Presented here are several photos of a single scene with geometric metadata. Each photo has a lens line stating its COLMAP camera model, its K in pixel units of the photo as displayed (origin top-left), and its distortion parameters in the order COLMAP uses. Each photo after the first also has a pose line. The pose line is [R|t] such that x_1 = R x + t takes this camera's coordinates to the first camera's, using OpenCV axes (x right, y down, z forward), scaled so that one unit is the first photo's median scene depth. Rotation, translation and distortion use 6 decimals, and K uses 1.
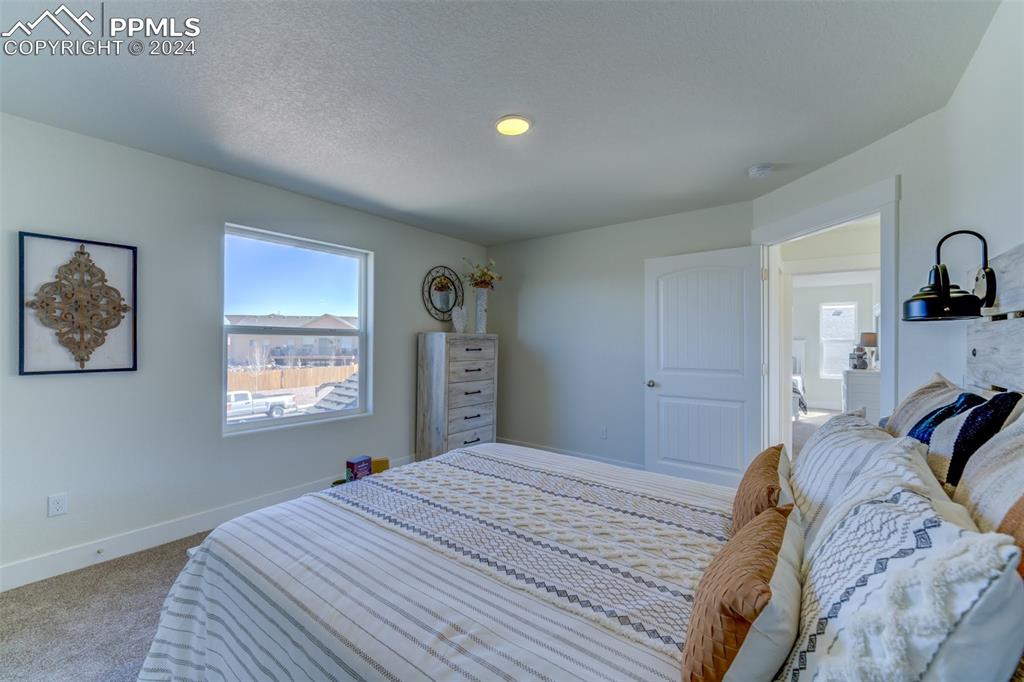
lens RADIAL K [[416.1, 0, 513.2], [0, 416.1, 340.9], [0, 0, 1]] dist [-0.004243, -0.001462]
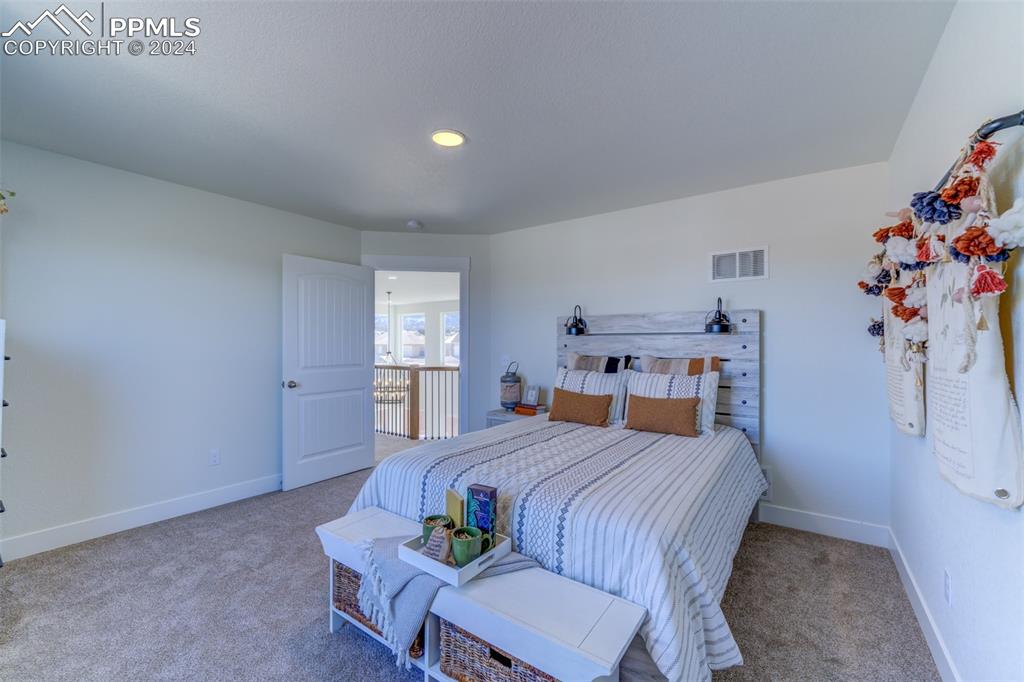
lens RADIAL K [[416.1, 0, 503.0], [0, 416.1, 340.1], [0, 0, 1]] dist [-0.004243, -0.001462]
pose [[-0.017955, 0.003314, 0.999833, -0.718480], [-0.006228, 0.999975, -0.003426, 0.000360], [-0.999819, -0.006288, -0.017934, 0.592249]]
